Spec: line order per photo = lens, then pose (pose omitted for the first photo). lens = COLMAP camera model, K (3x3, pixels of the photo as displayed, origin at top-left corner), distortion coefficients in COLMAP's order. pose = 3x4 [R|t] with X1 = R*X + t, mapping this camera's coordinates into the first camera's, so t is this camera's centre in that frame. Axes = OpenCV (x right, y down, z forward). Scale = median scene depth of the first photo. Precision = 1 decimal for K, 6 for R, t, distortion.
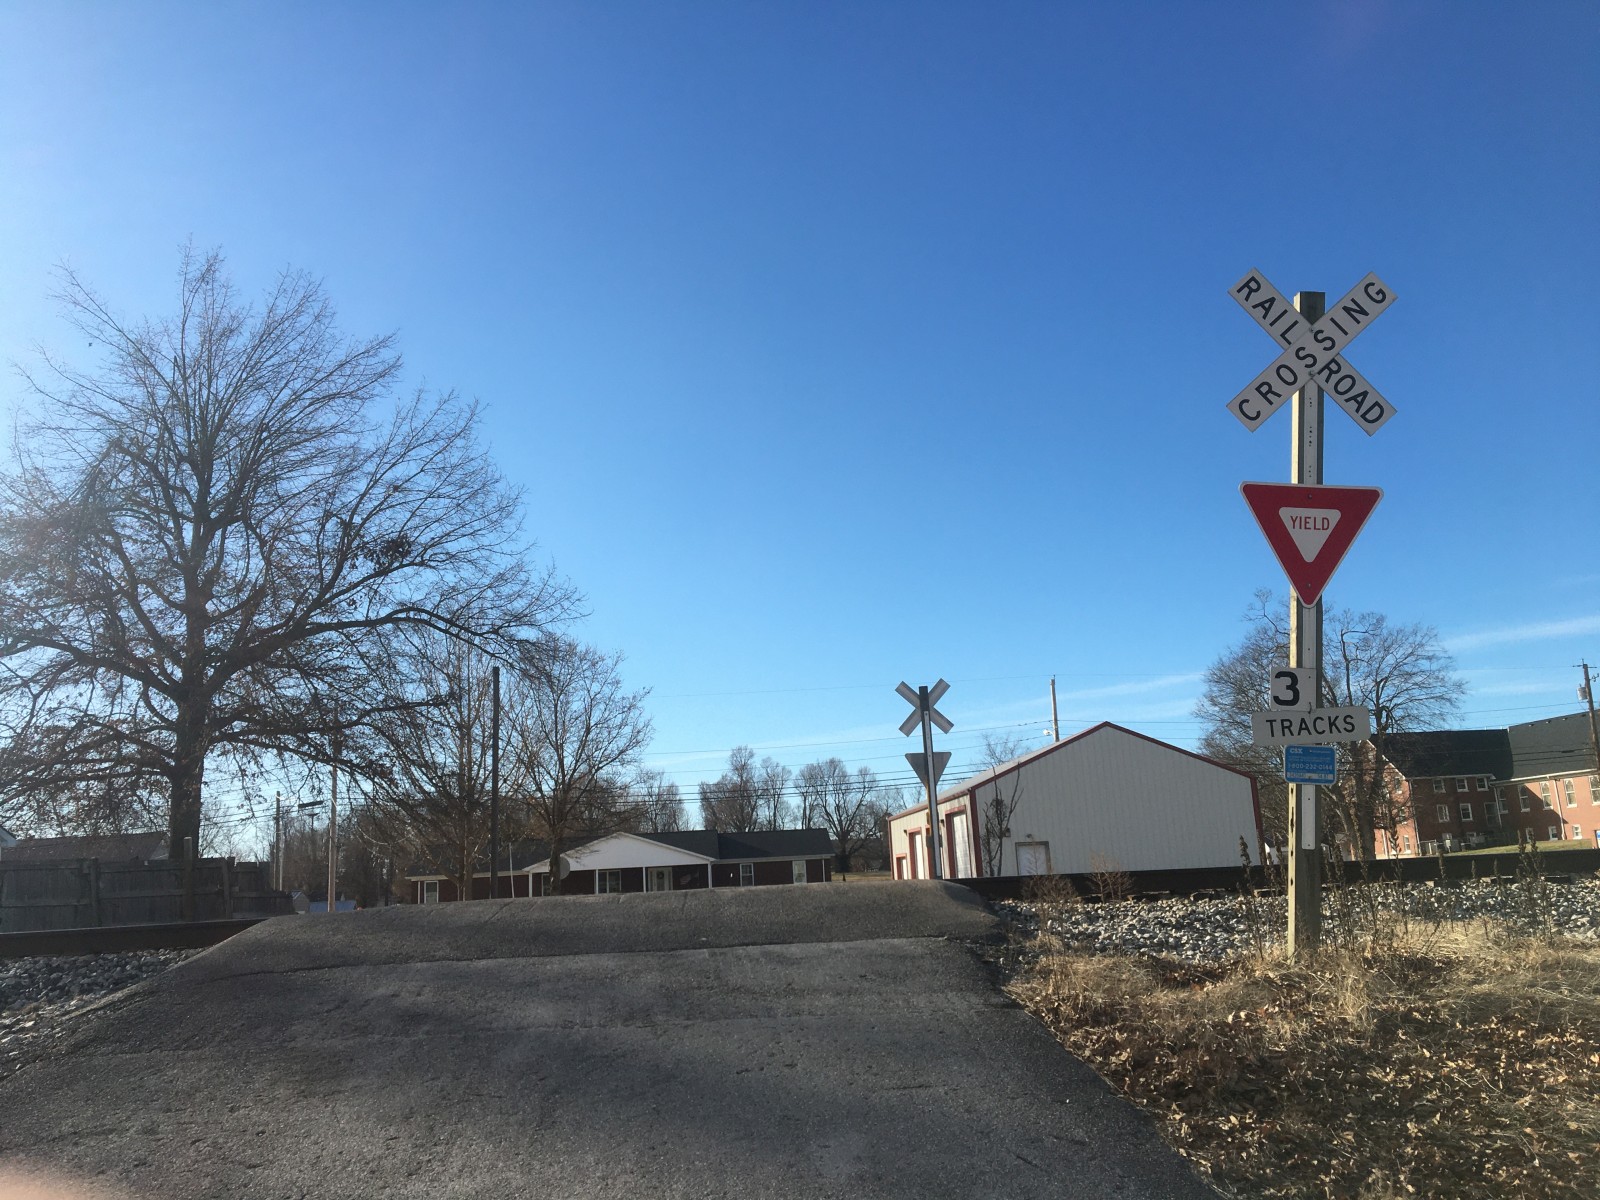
lens RADIAL K [[1316.6, 0, 800.0], [0, 1316.6, 600.0], [0, 0, 1]] dist [0.053110, -0.075003]
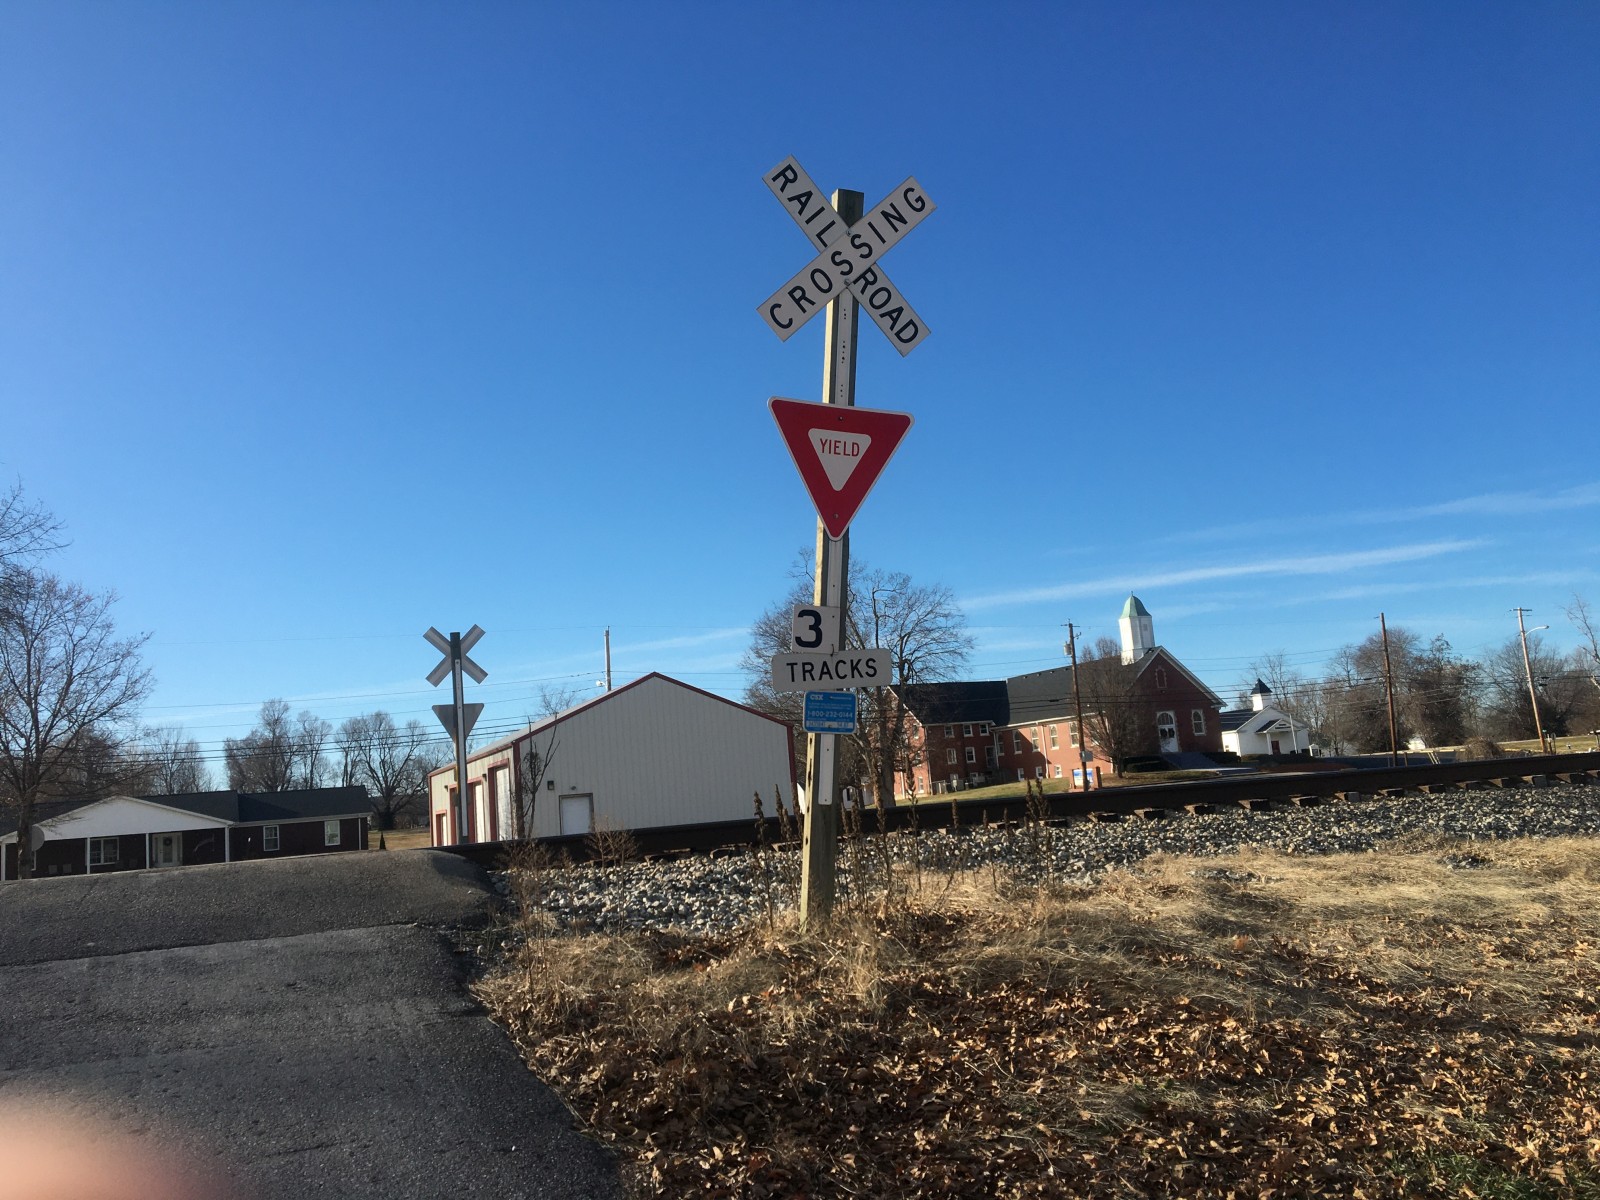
lens RADIAL K [[1324.2, 0, 788.6], [0, 1324.2, 589.1], [0, 0, 1]] dist [0.097421, -0.154593]
pose [[0.947668, 0.024567, 0.318310, 0.063836], [-0.033799, 0.999152, 0.023512, 0.018787], [-0.317462, -0.033040, 0.947695, 0.144633]]
